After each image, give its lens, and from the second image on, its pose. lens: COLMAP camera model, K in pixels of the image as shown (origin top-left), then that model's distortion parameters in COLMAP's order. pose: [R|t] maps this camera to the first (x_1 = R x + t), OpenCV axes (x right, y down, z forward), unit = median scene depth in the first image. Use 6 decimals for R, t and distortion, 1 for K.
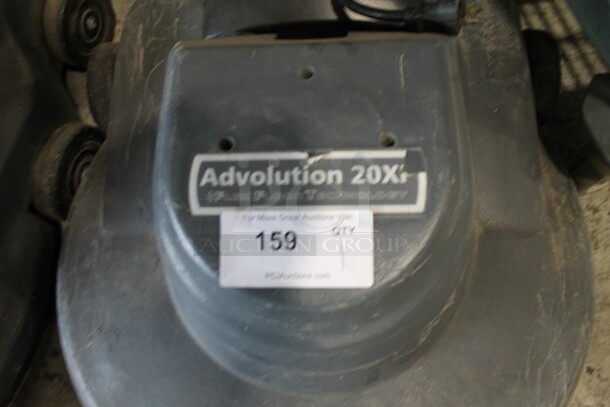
lens RADIAL K [[509.1, 0, 301.9], [0, 509.1, 204.0], [0, 0, 1]] dist [-0.151331, 0.105195]
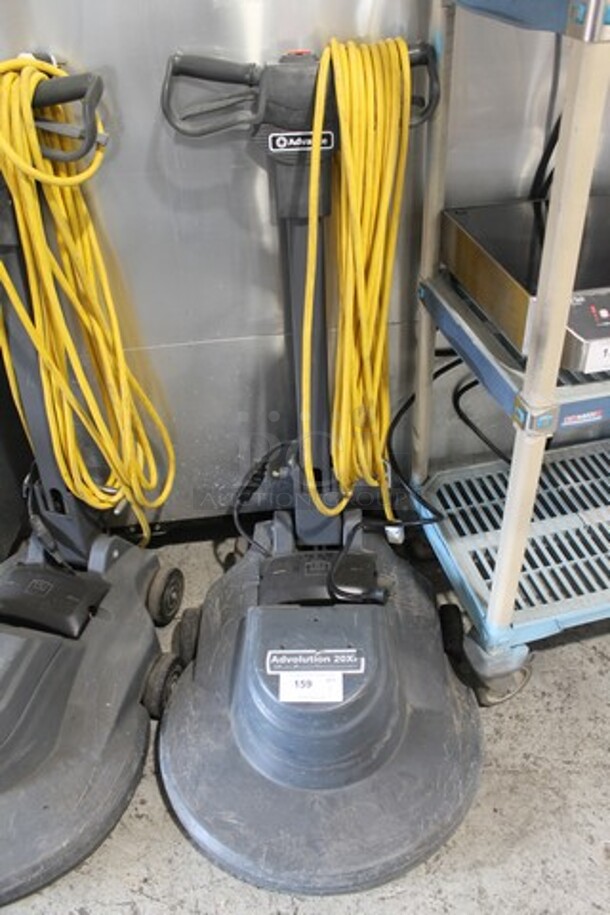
lens RADIAL K [[763.7, 0, 289.6], [0, 763.7, 457.5], [0, 0, 1]] dist [-0.151331, 0.105195]
pose [[0.999765, 0.018590, -0.011187, -0.067333], [-0.021696, 0.855479, -0.517383, 0.724291], [-0.000048, 0.517504, 0.855681, -1.890198]]
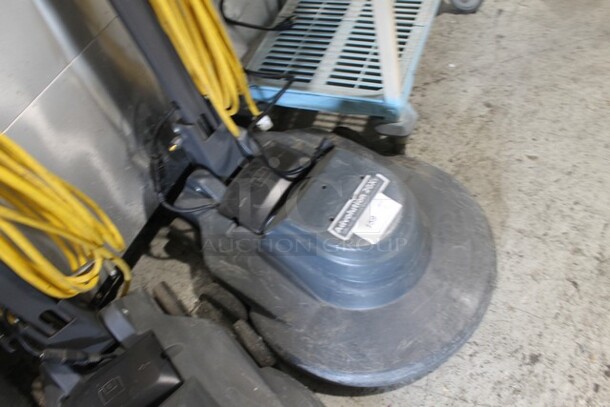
lens RADIAL K [[509.1, 0, 301.9], [0, 509.1, 204.0], [0, 0, 1]] dist [-0.151331, 0.105195]
pose [[0.575656, -0.706895, 0.410999, -0.992163], [0.810472, 0.559908, -0.172158, 0.137939], [-0.108425, 0.432207, 0.895233, -1.129953]]
